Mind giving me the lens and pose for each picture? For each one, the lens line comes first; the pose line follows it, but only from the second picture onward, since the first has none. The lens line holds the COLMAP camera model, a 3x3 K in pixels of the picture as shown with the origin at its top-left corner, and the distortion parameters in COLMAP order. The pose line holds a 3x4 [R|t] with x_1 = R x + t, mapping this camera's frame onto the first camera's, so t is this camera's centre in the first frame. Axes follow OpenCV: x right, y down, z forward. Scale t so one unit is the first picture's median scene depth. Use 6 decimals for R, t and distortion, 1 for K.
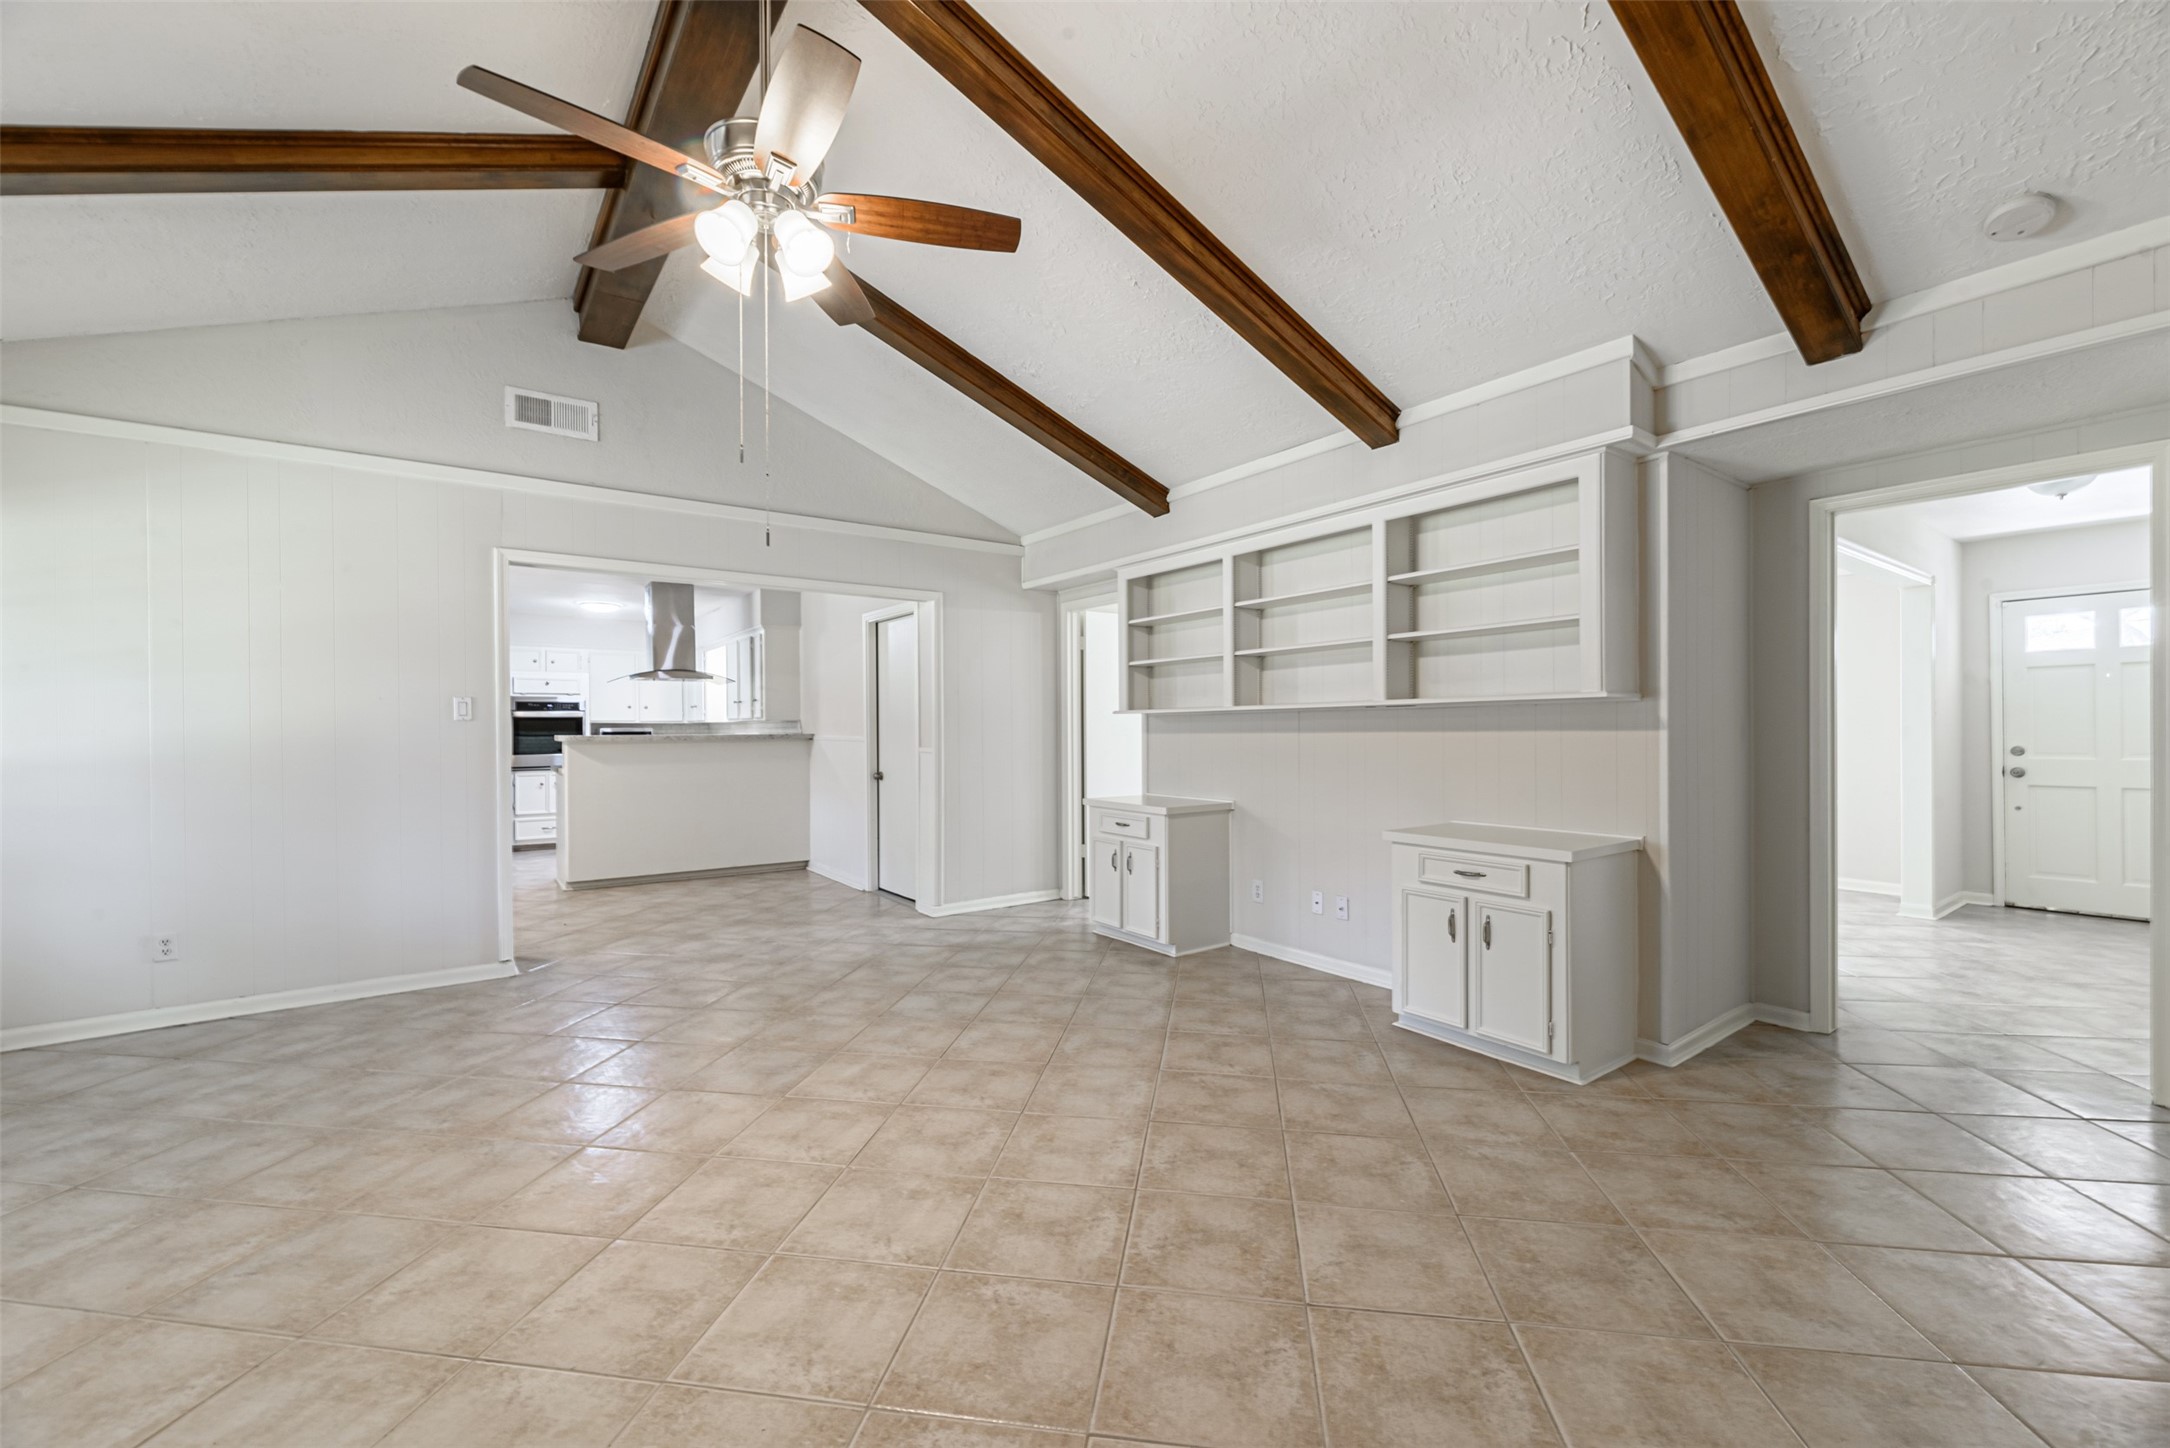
lens RADIAL K [[869.4, 0, 1092.3], [0, 869.4, 732.3], [0, 0, 1]] dist [-0.001089, 0.000291]
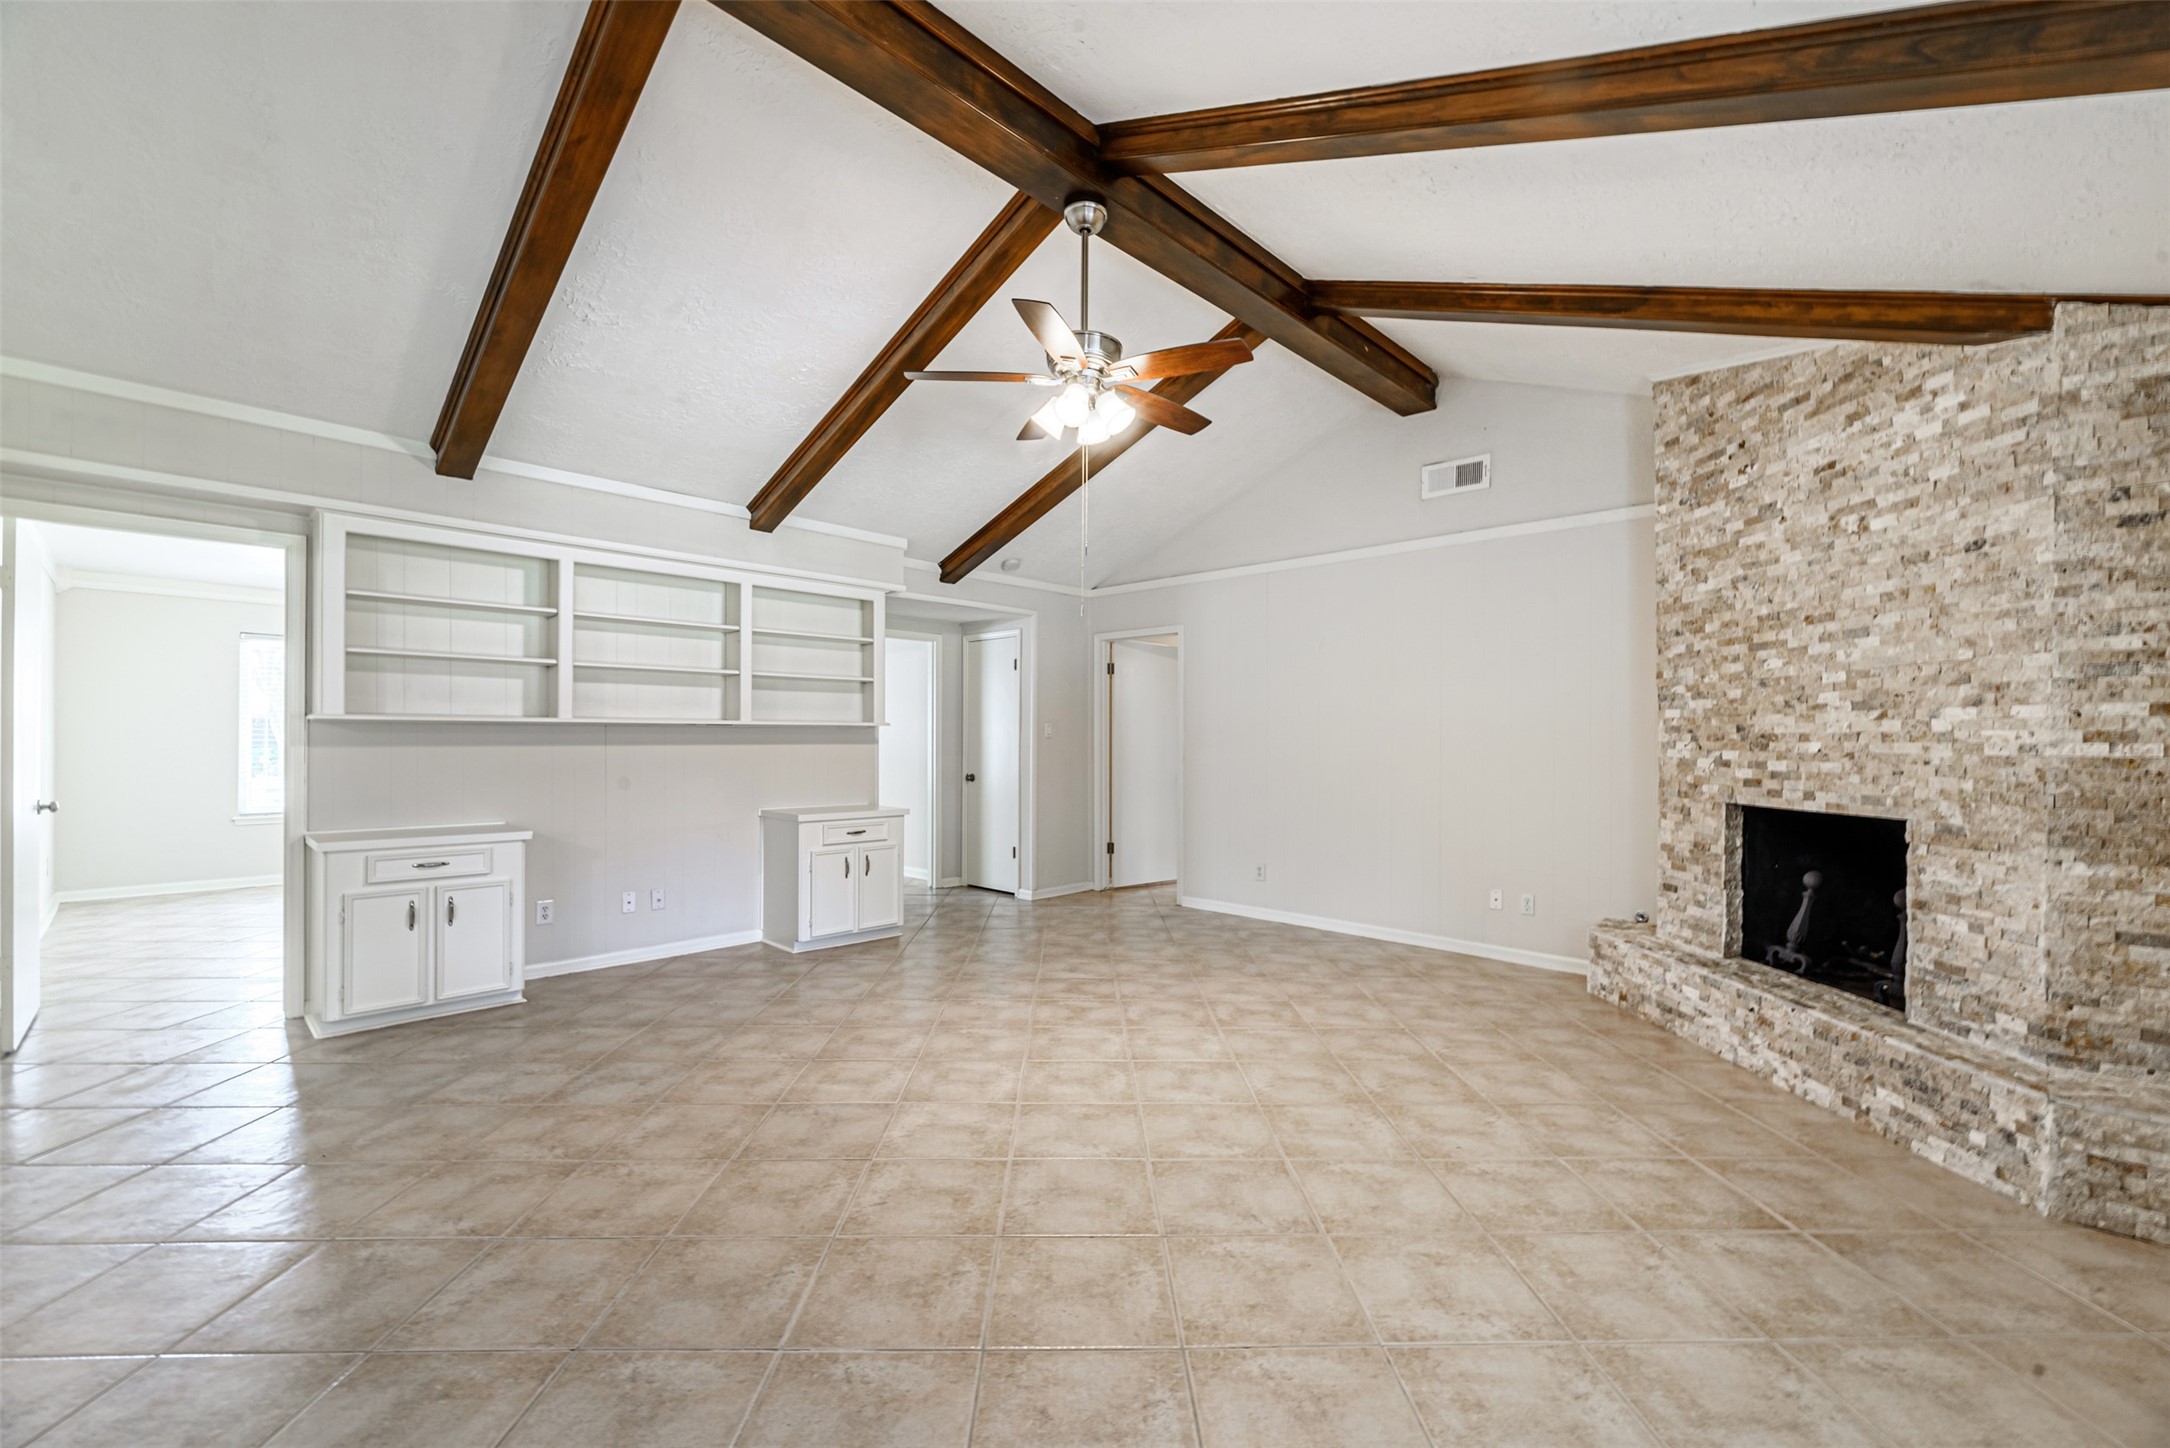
lens RADIAL K [[892.2, 0, 1064.6], [0, 892.2, 733.7], [0, 0, 1]] dist [-0.002158, -0.000270]
pose [[-0.148179, 0.014850, 0.988849, -1.179416], [0.001445, 0.999889, -0.014799, 0.003506], [-0.988960, -0.000764, -0.148184, 0.799705]]
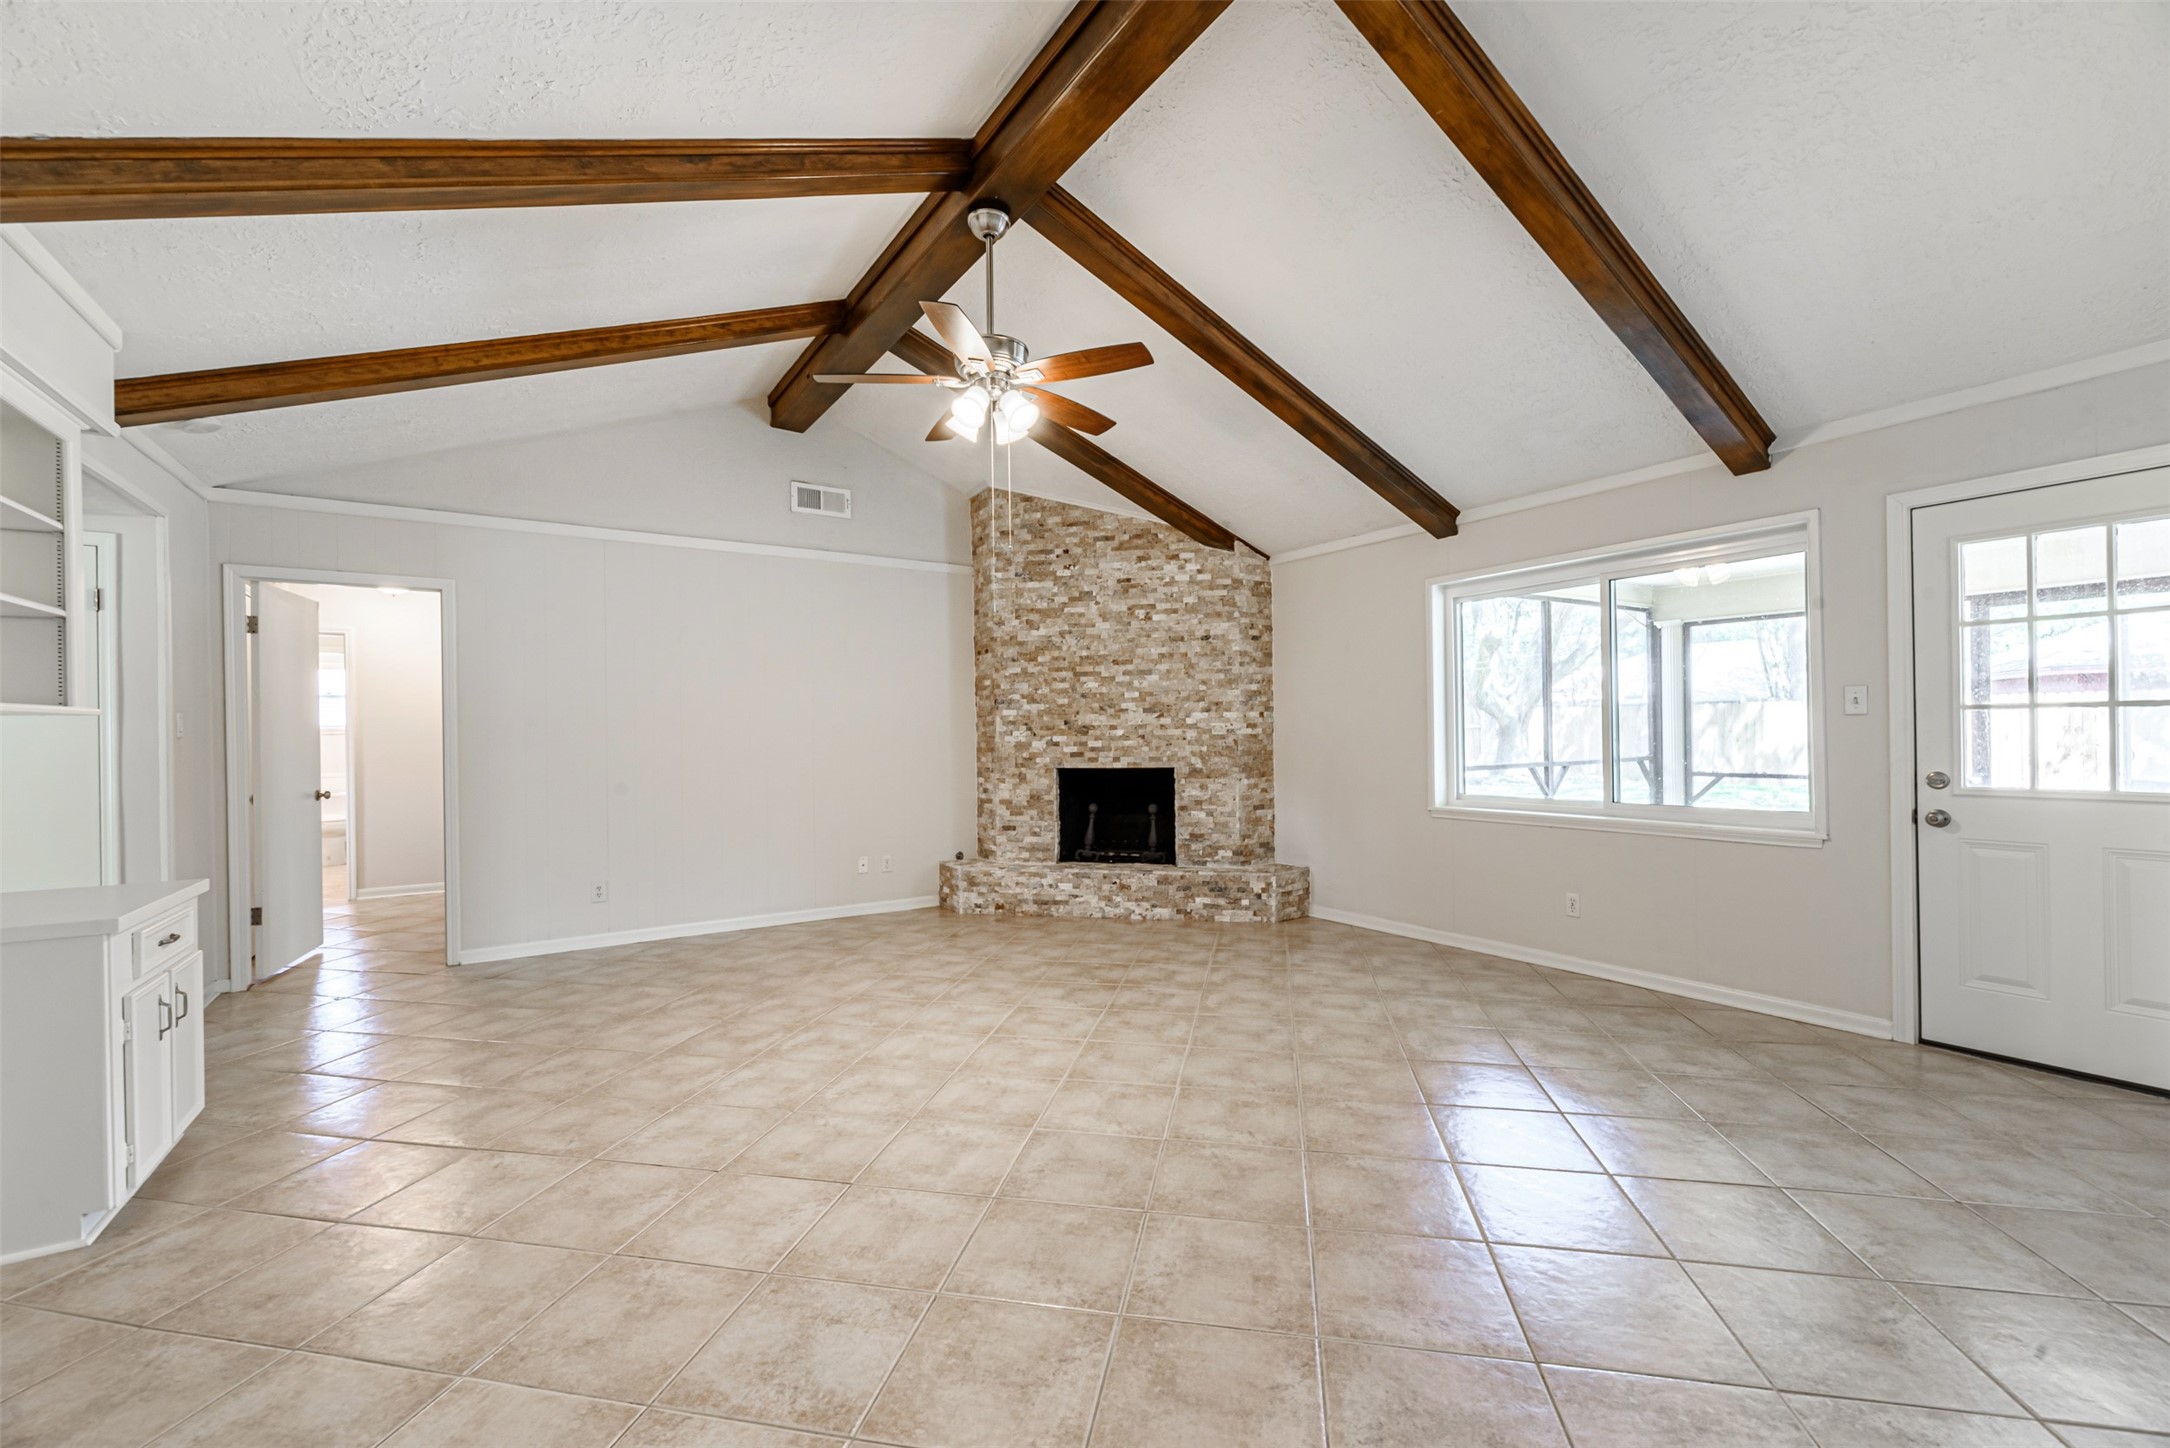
lens RADIAL K [[906.4, 0, 1100.0], [0, 906.4, 725.1], [0, 0, 1]] dist [-0.006010, 0.000060]
pose [[-0.998646, 0.021330, 0.047452, -0.399503], [0.021281, 0.999772, -0.001547, -0.007578], [-0.047475, -0.000535, -0.998872, 1.630298]]
